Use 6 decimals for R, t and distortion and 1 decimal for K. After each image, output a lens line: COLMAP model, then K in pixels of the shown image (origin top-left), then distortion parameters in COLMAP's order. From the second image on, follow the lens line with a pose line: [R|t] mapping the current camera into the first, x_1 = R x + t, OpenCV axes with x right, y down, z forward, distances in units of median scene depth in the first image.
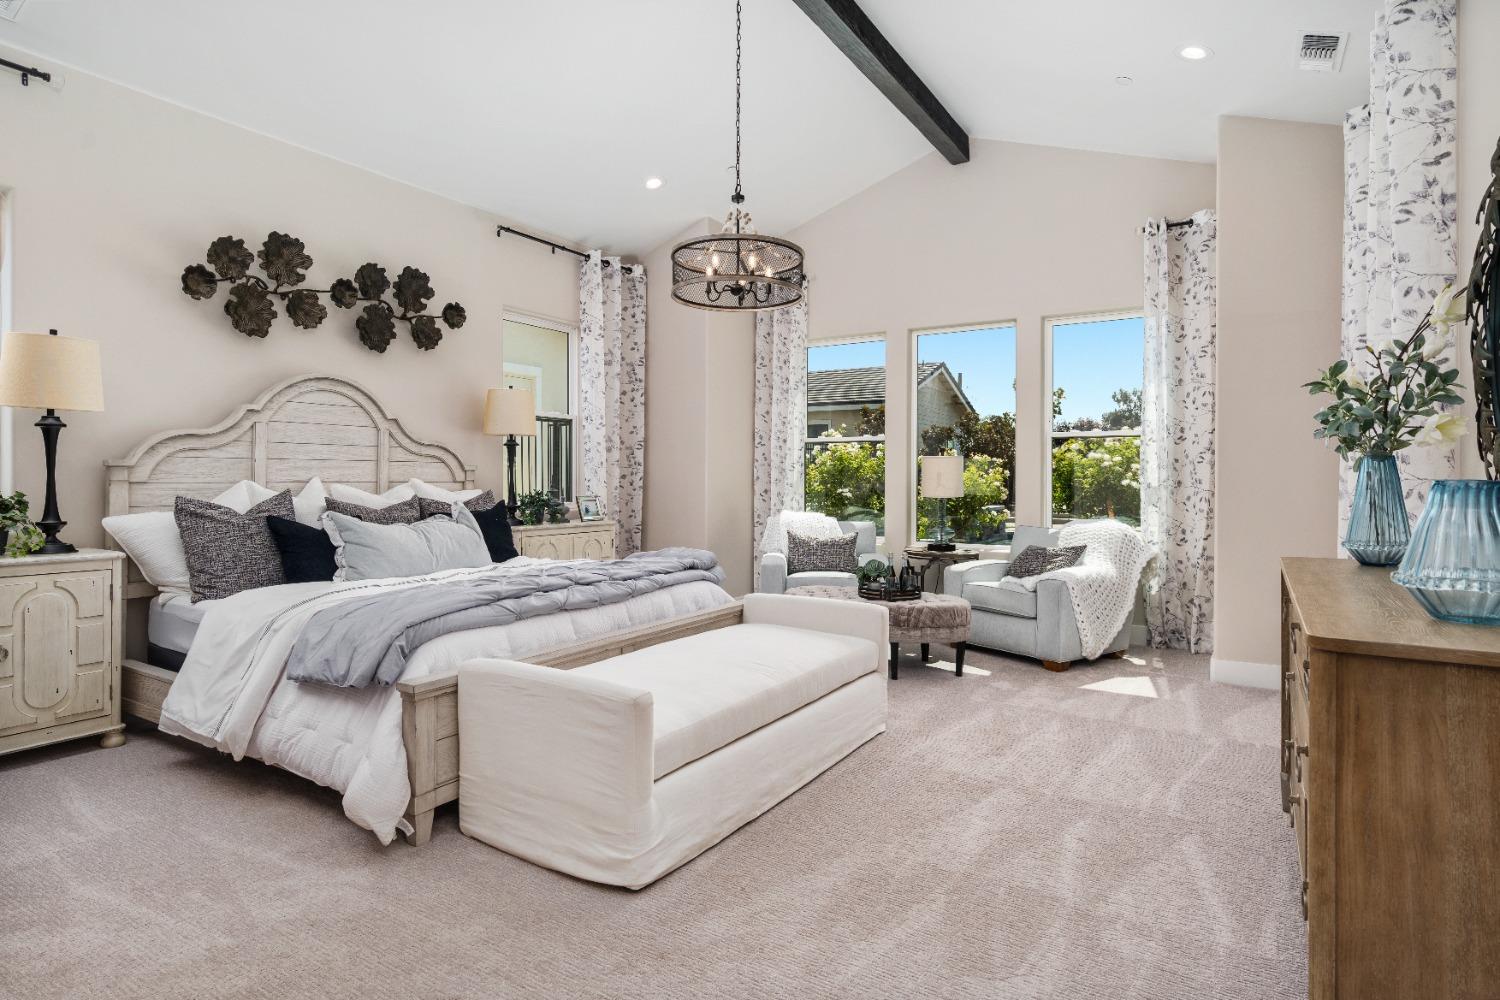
lens RADIAL K [[797.1, 0, 758.3], [0, 797.1, 486.5], [0, 0, 1]] dist [-0.000445, -0.001621]
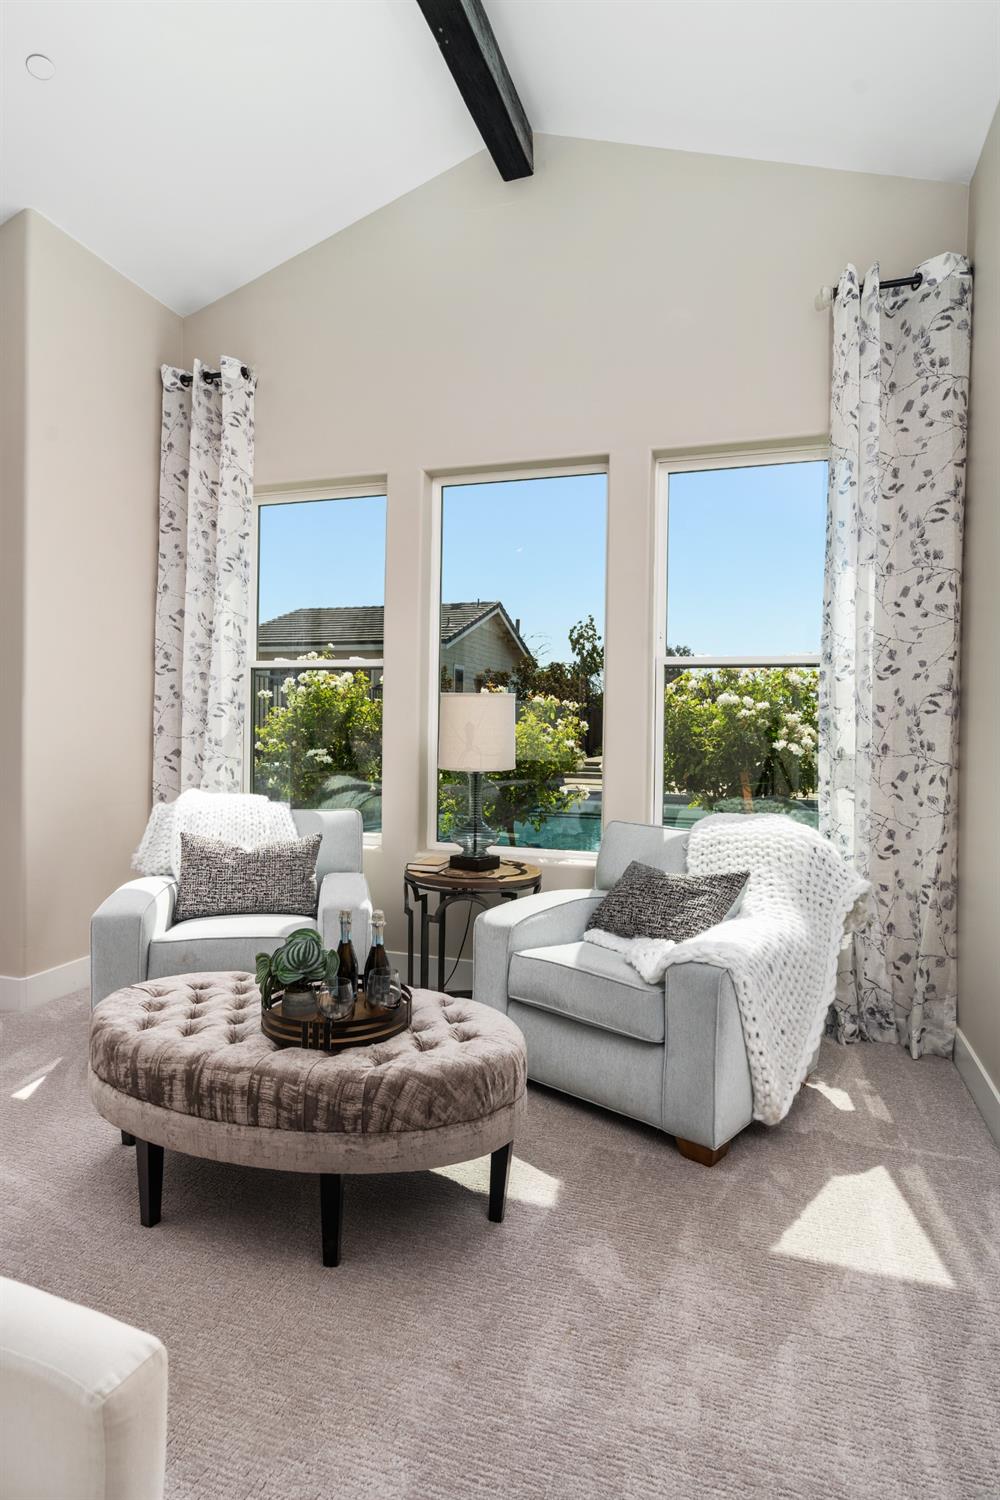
lens RADIAL K [[797.1, 0, 498.8], [0, 797.1, 744.3], [0, 0, 1]] dist [-0.000445, -0.001621]
pose [[0.974710, 0.008046, 0.223327, 0.123732], [-0.010637, 0.999889, 0.010404, -0.009429], [-0.223218, -0.012516, 0.974688, 0.467308]]
